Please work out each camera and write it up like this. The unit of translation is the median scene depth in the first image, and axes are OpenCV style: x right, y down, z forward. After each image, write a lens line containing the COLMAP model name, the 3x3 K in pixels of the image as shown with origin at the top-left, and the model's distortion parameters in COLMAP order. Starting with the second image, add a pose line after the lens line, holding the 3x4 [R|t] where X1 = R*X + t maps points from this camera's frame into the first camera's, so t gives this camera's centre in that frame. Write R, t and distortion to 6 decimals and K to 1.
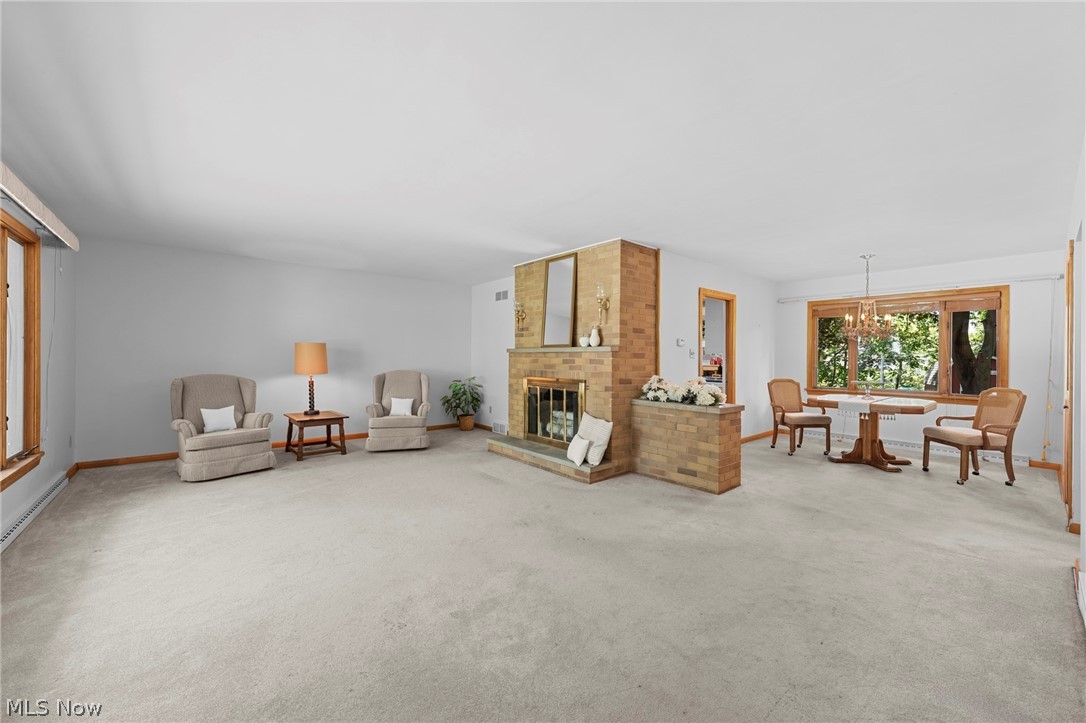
lens RADIAL K [[418.2, 0, 543.9], [0, 418.2, 356.7], [0, 0, 1]] dist [-0.002056, -0.000165]
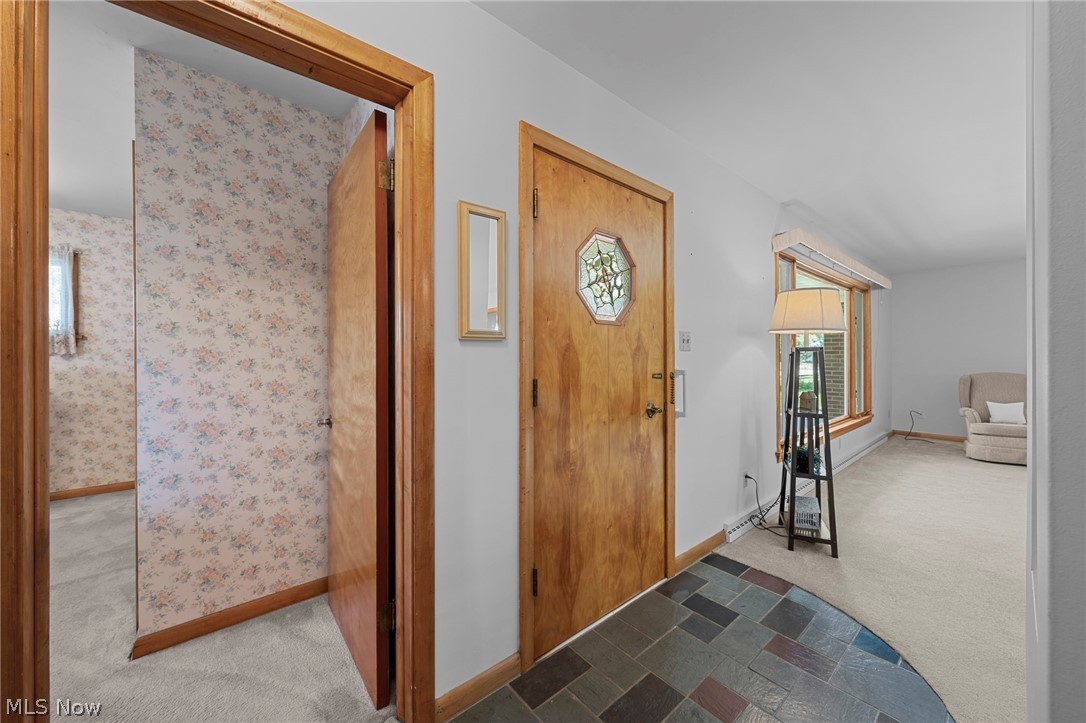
lens RADIAL K [[407.7, 0, 539.7], [0, 407.7, 359.4], [0, 0, 1]] dist [-0.002576, -0.000016]
pose [[0.000519, -0.001779, -0.999998, 0.265300], [0.005611, 0.999983, -0.001776, 0.003310], [0.999984, -0.005610, 0.000529, -0.207980]]
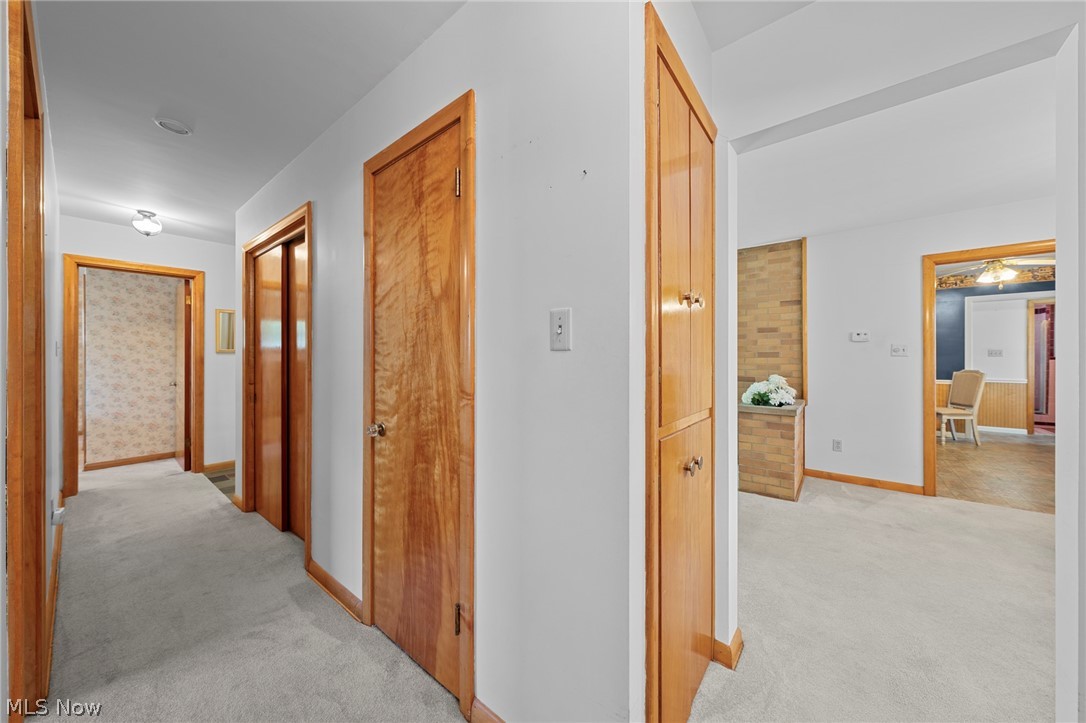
lens RADIAL K [[378.7, 0, 543.0], [0, 378.7, 361.5], [0, 0, 1]] dist [0.000806, 0.000093]
pose [[0.199242, -0.004620, -0.979939, 0.925622], [0.004318, 0.999983, -0.003837, 0.013677], [0.979941, -0.003467, 0.199259, 0.261823]]
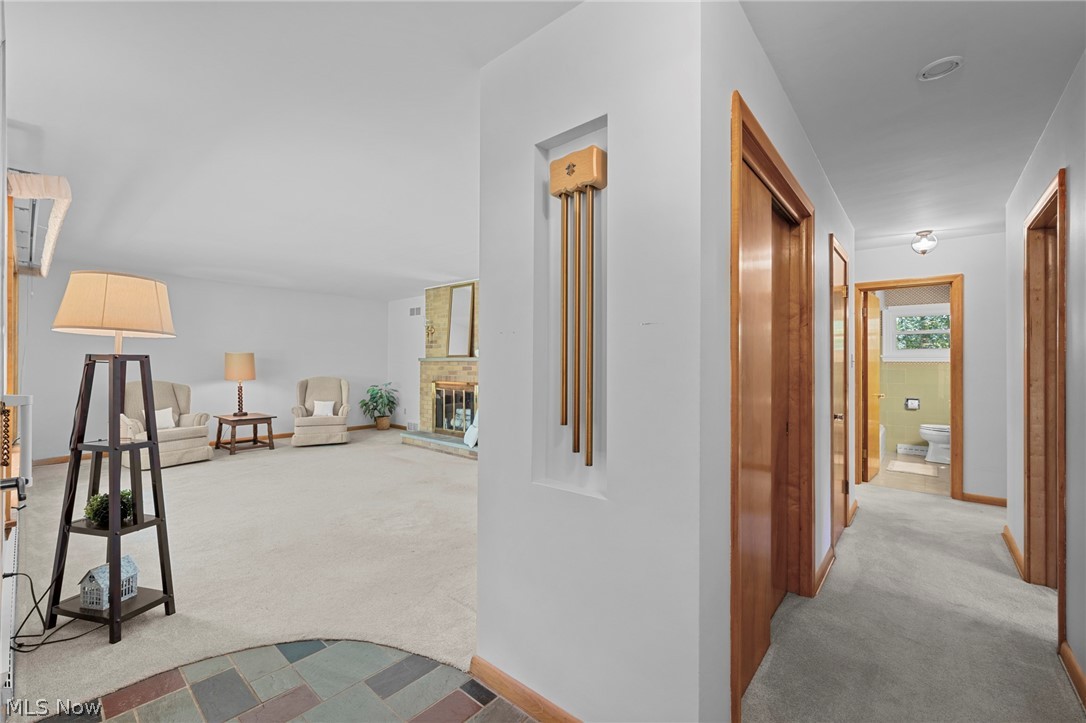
lens RADIAL K [[440.5, 0, 543.0], [0, 440.5, 361.5], [0, 0, 1]] dist [0.000087, 0.000112]
pose [[0.986661, -0.000149, 0.162790, 0.066164], [0.001012, 0.999986, -0.005221, -0.002506], [-0.162787, 0.005316, 0.986647, -0.341099]]
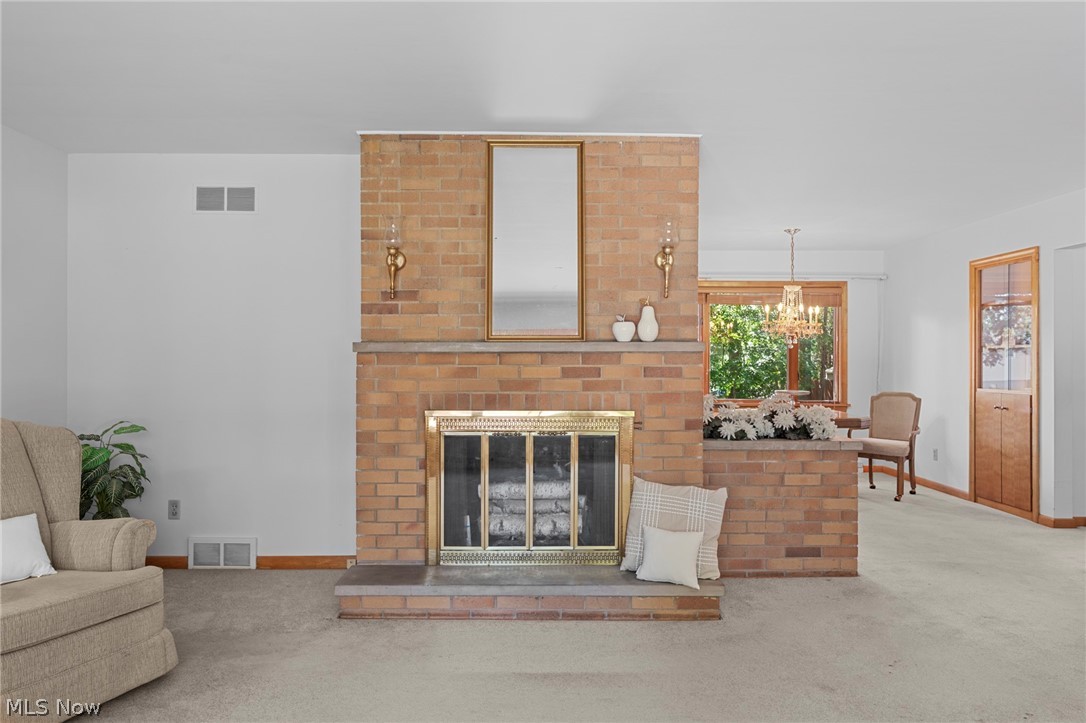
lens RADIAL K [[702.1, 0, 543.0], [0, 702.1, 361.5], [0, 0, 1]] dist [0.006899, 0.001621]
pose [[0.642536, -0.007747, 0.766216, -0.543676], [0.002305, 0.999964, 0.008178, -0.007008], [-0.766252, -0.003488, 0.642530, 0.511649]]
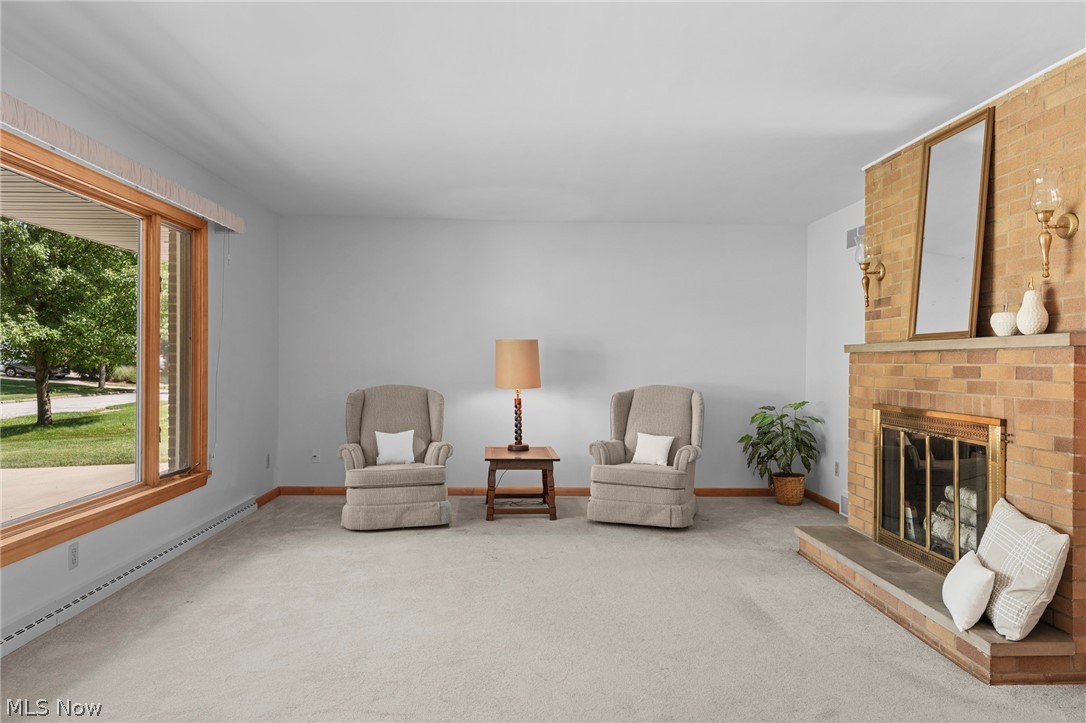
lens RADIAL K [[702.1, 0, 543.0], [0, 702.1, 361.5], [0, 0, 1]] dist [0.006899, 0.001621]
pose [[0.790298, 0.000411, -0.612723, 0.149979], [-0.002305, 0.999995, -0.002303, 0.003178], [0.612719, 0.003232, 0.790294, 0.178002]]
